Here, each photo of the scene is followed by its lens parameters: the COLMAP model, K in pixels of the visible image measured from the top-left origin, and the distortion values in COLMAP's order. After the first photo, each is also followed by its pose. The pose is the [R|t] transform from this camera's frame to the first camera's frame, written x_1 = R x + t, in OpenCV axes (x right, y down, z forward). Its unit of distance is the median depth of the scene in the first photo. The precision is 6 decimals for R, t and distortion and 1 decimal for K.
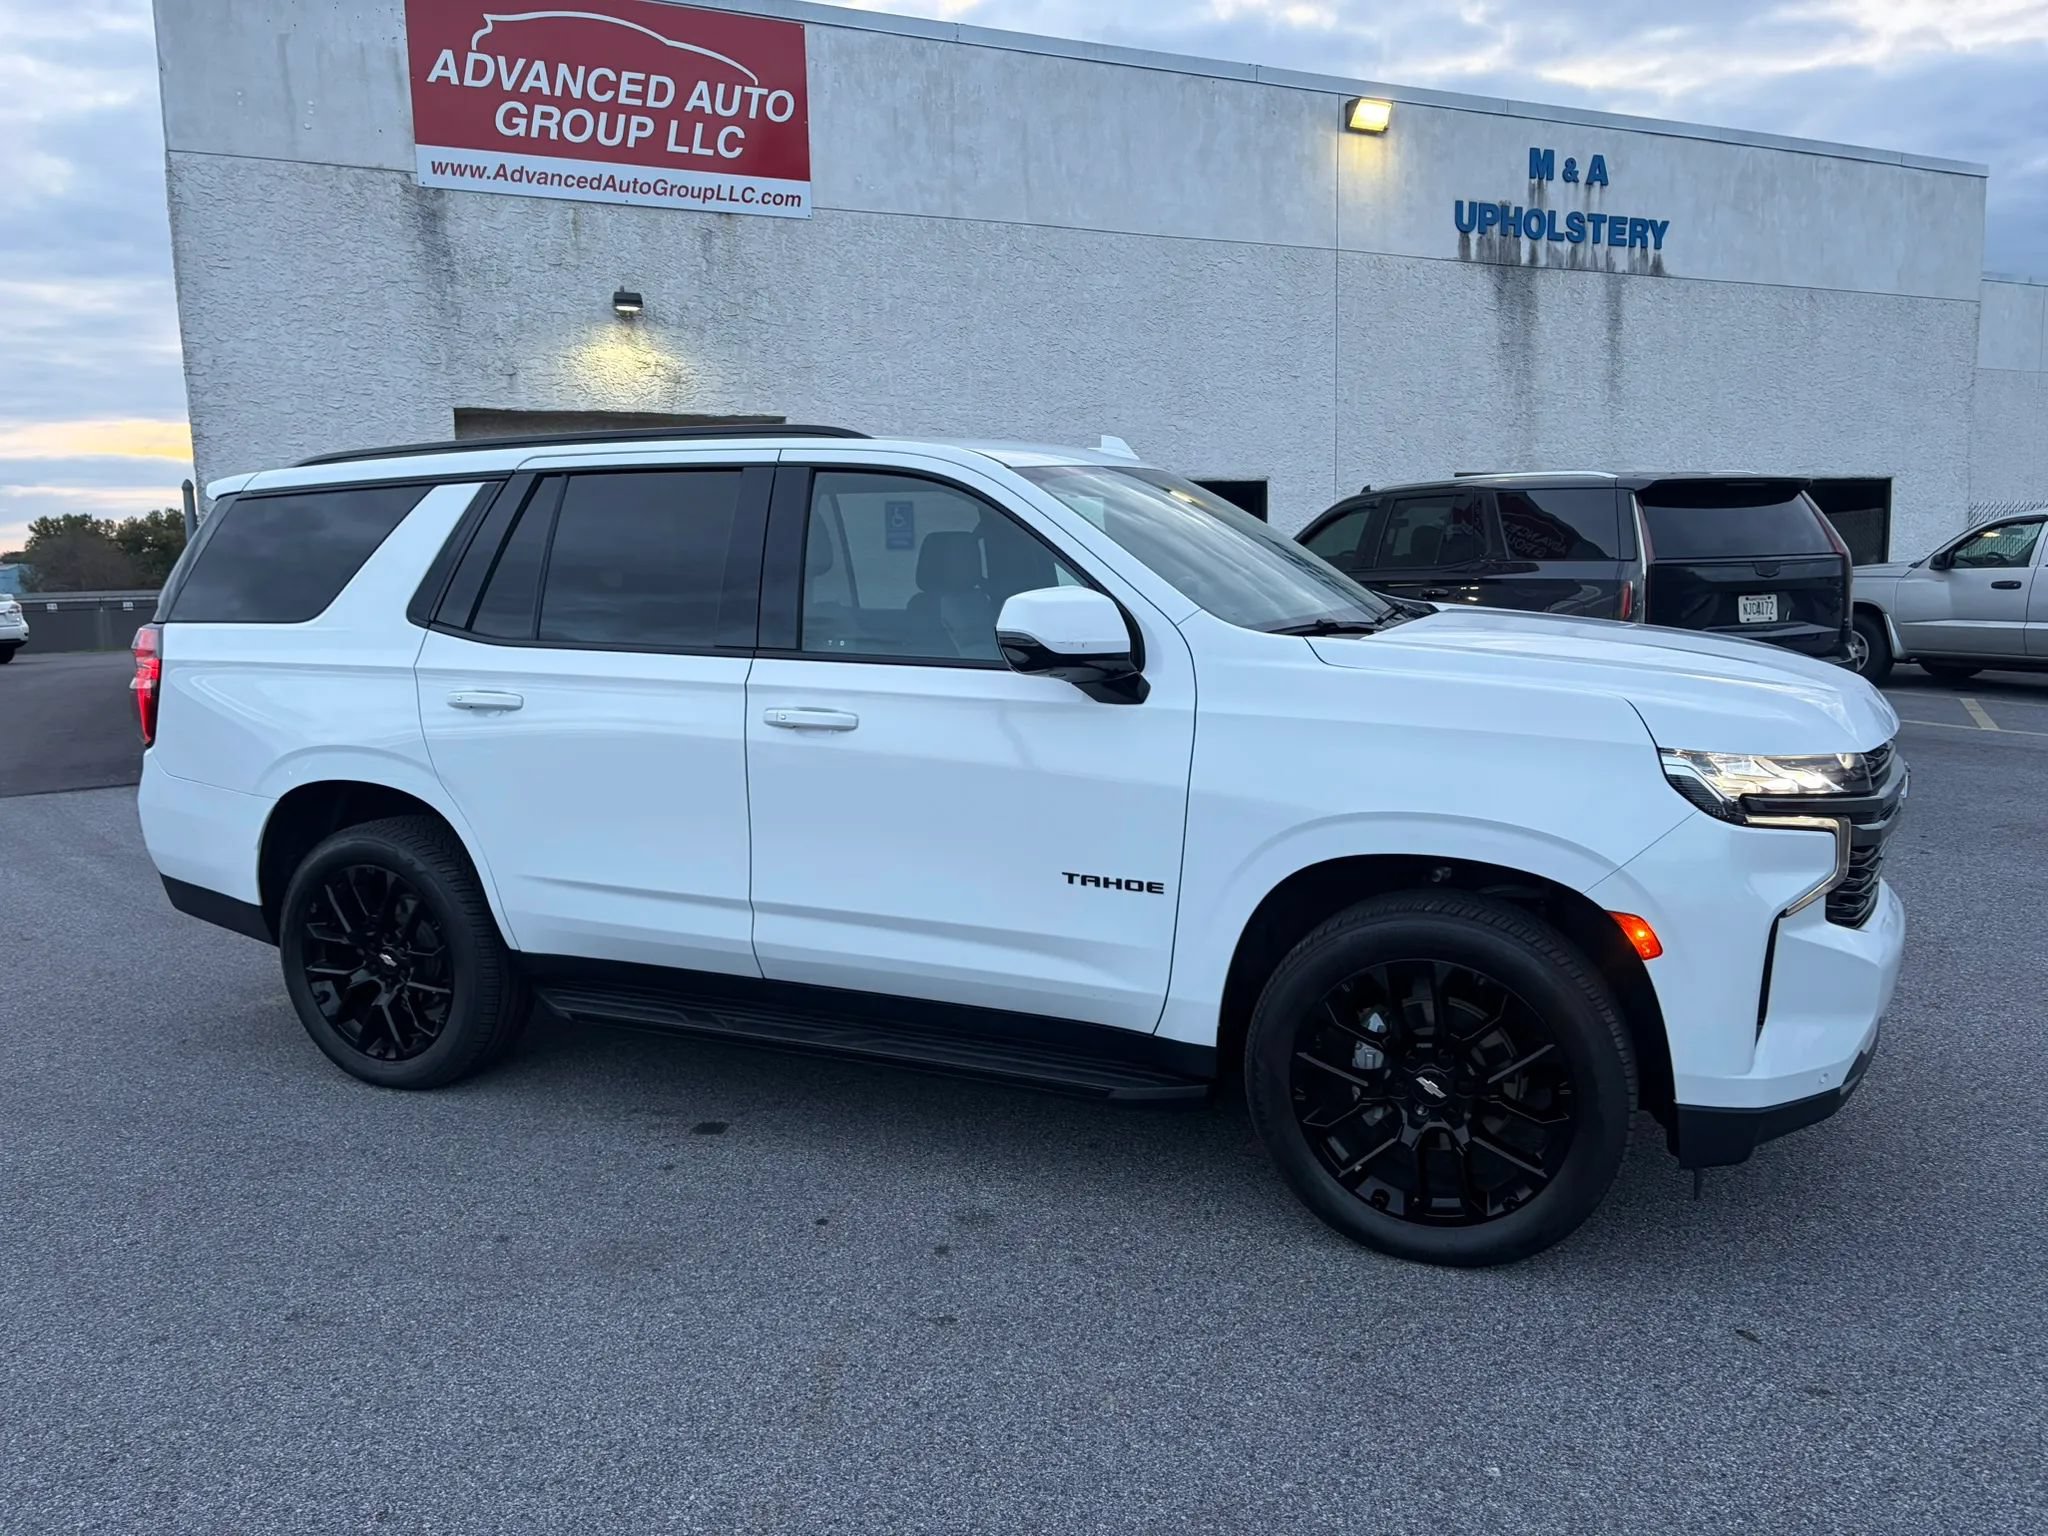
lens RADIAL K [[1543.3, 0, 1004.5], [0, 1543.3, 758.9], [0, 0, 1]] dist [0.046813, -0.048028]
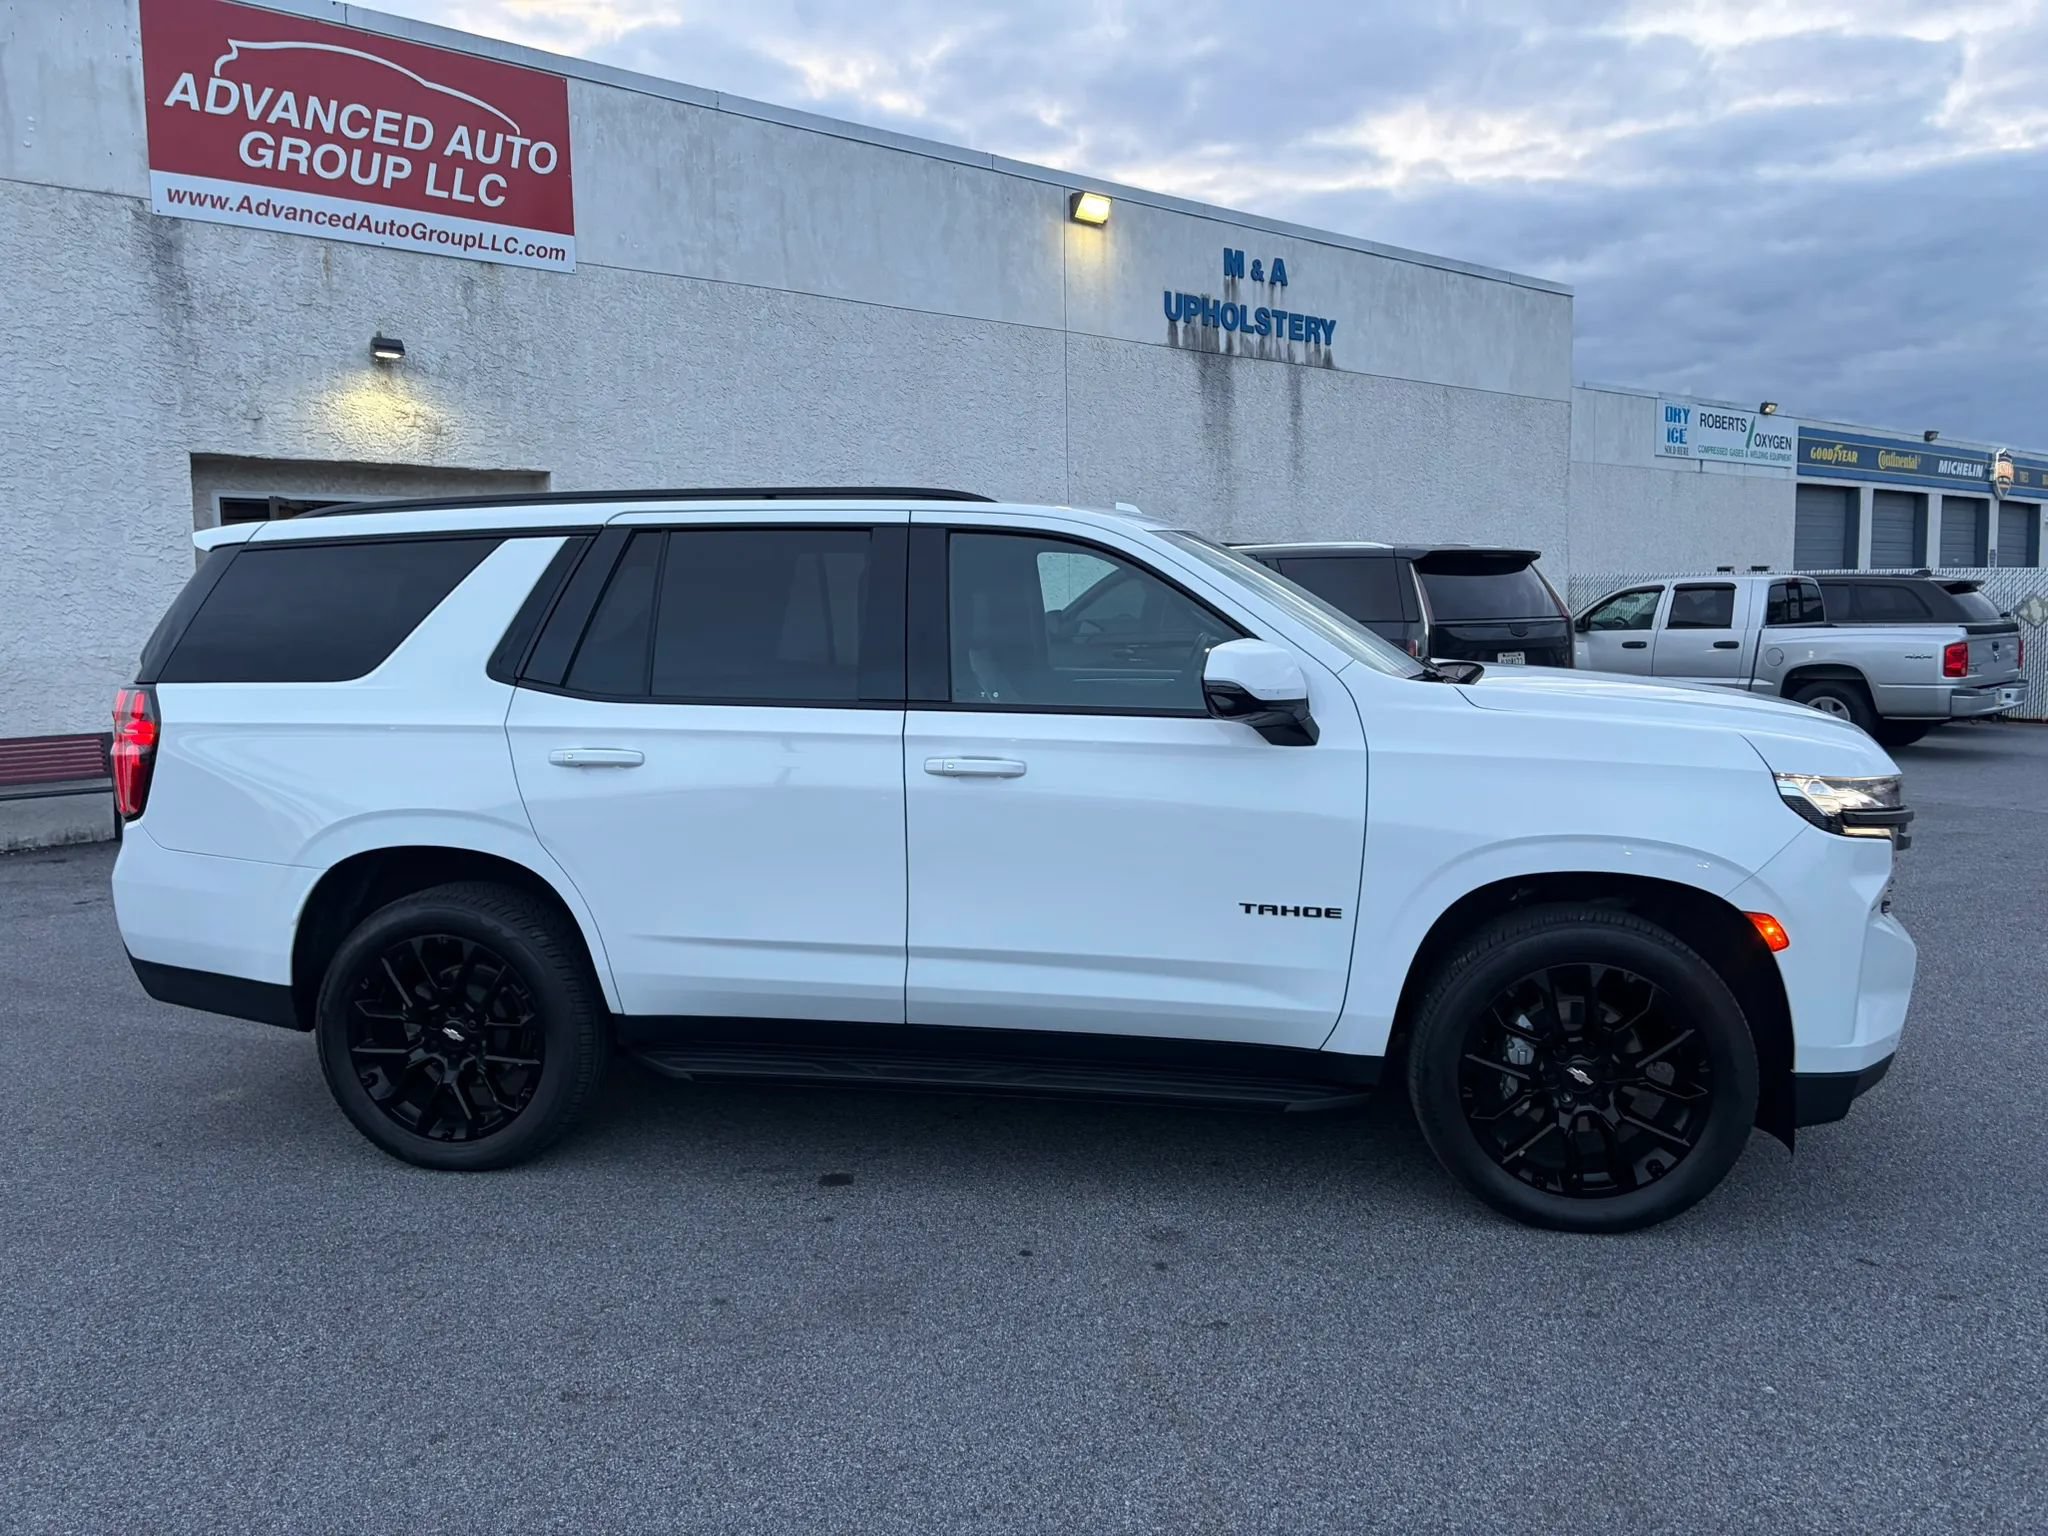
lens RADIAL K [[1543.3, 0, 1011.9], [0, 1543.3, 752.1], [0, 0, 1]] dist [0.046813, -0.048028]
pose [[0.968429, -0.018306, 0.248617, -0.117491], [0.029182, 0.998768, -0.040133, 0.001987], [-0.247576, 0.046121, 0.967770, -0.004194]]
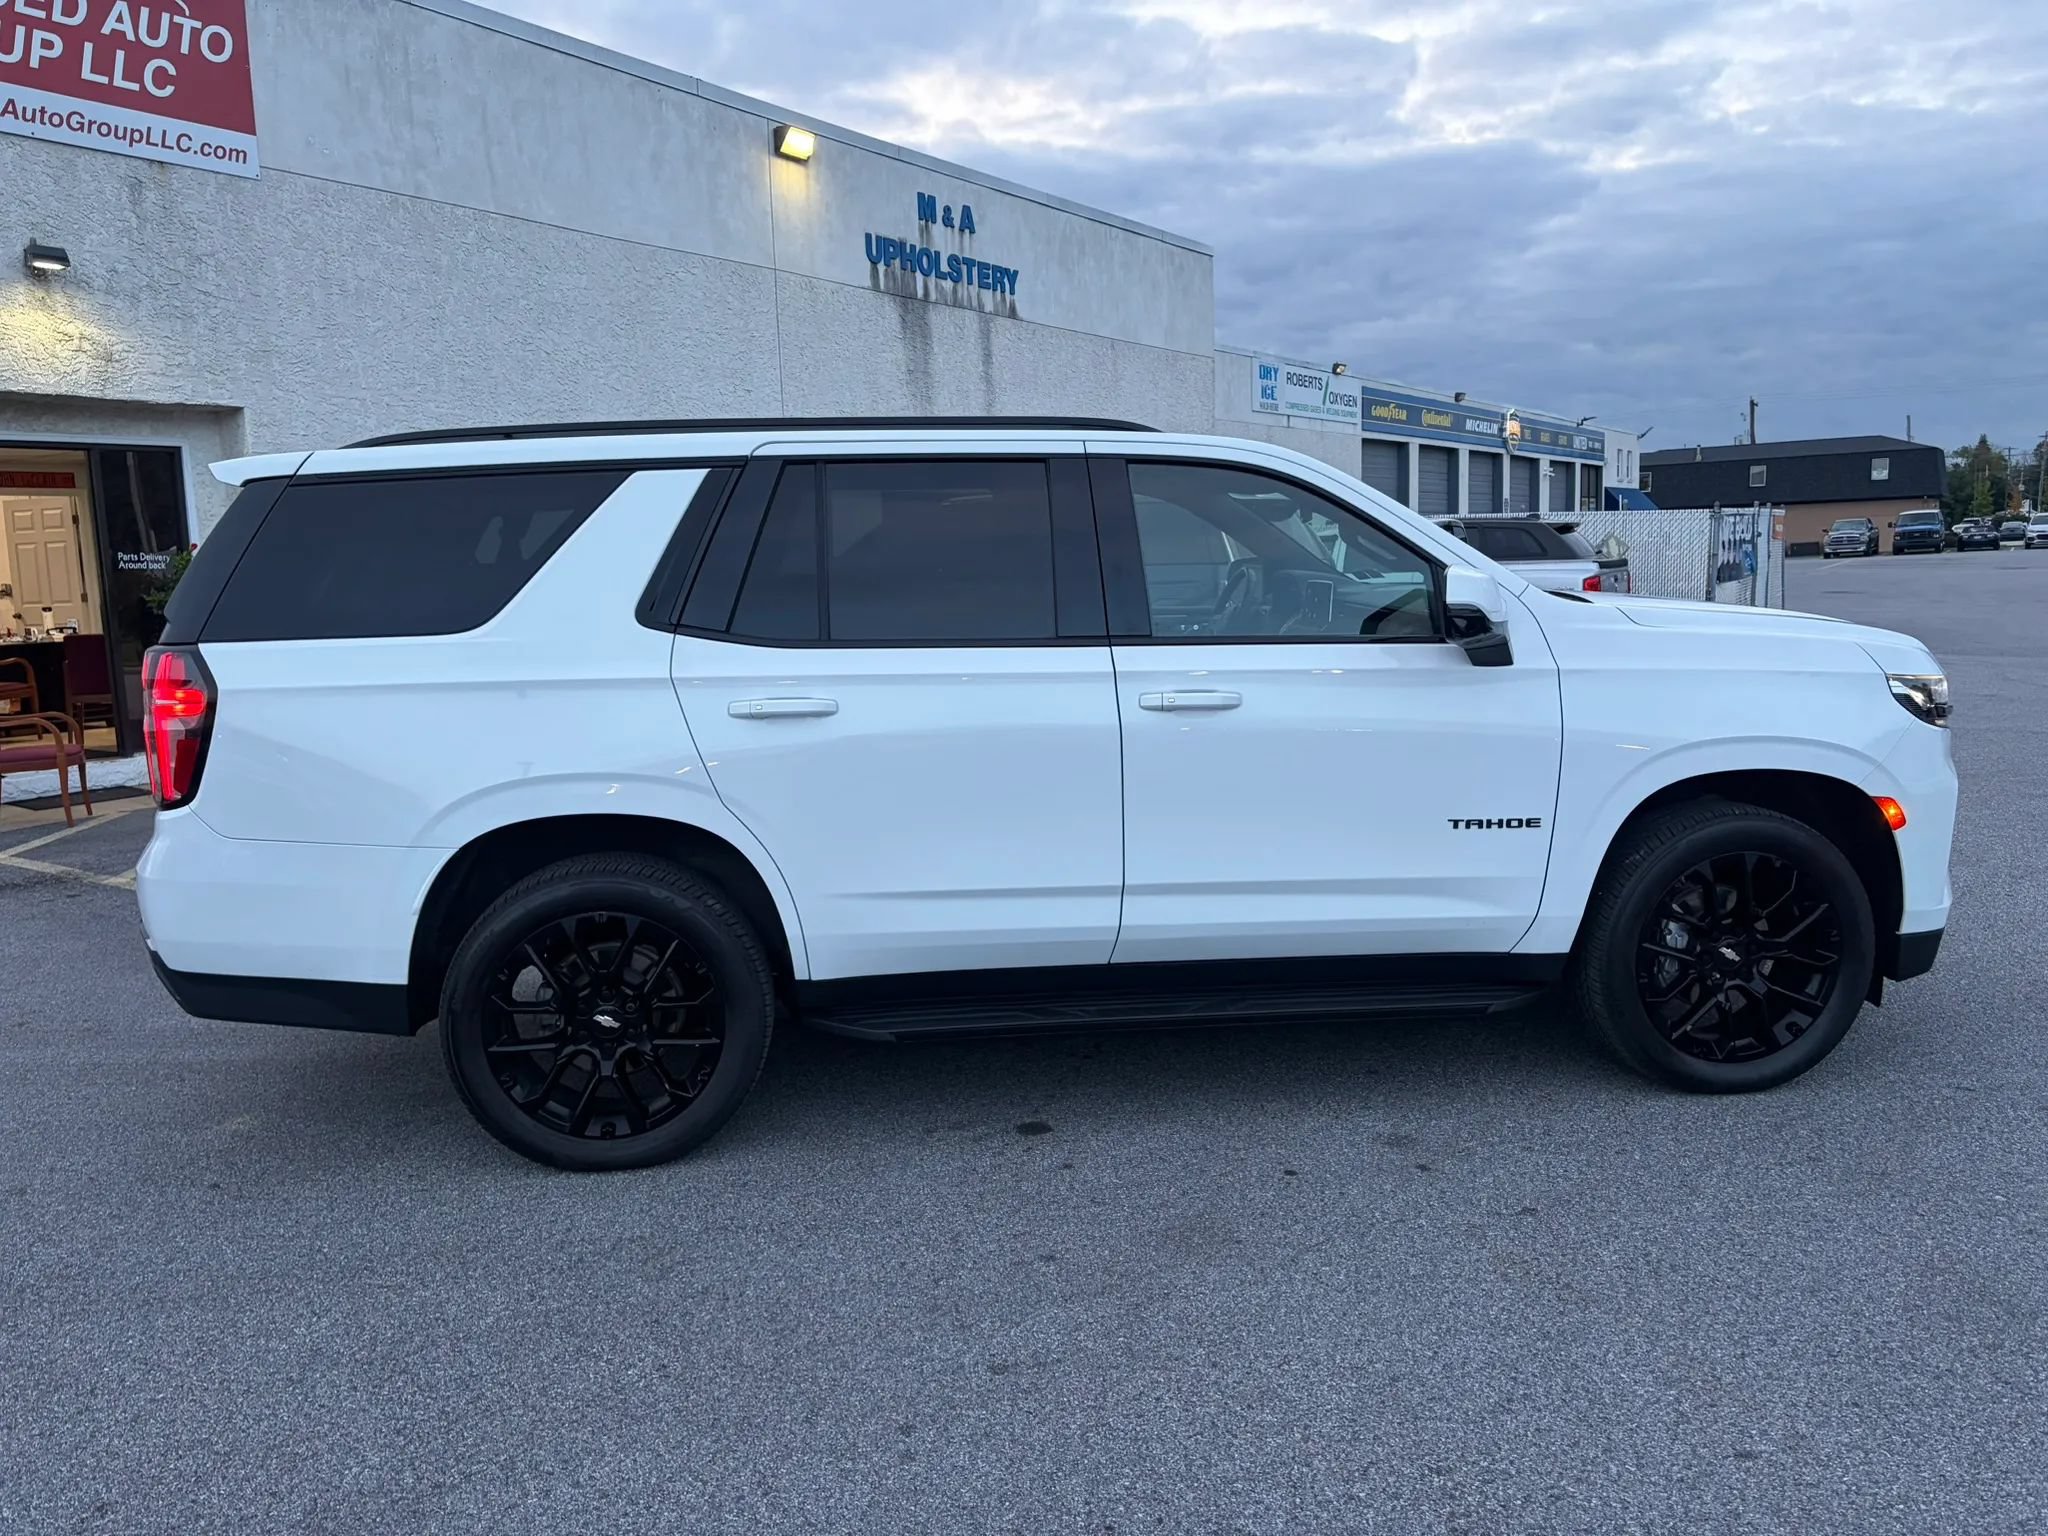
lens RADIAL K [[1543.3, 0, 1028.3], [0, 1543.3, 758.3], [0, 0, 1]] dist [0.046813, -0.048028]
pose [[0.858103, -0.074207, 0.508088, -0.244346], [0.080601, 0.996702, 0.009443, -0.001987], [-0.507113, 0.032849, 0.861254, 0.054070]]
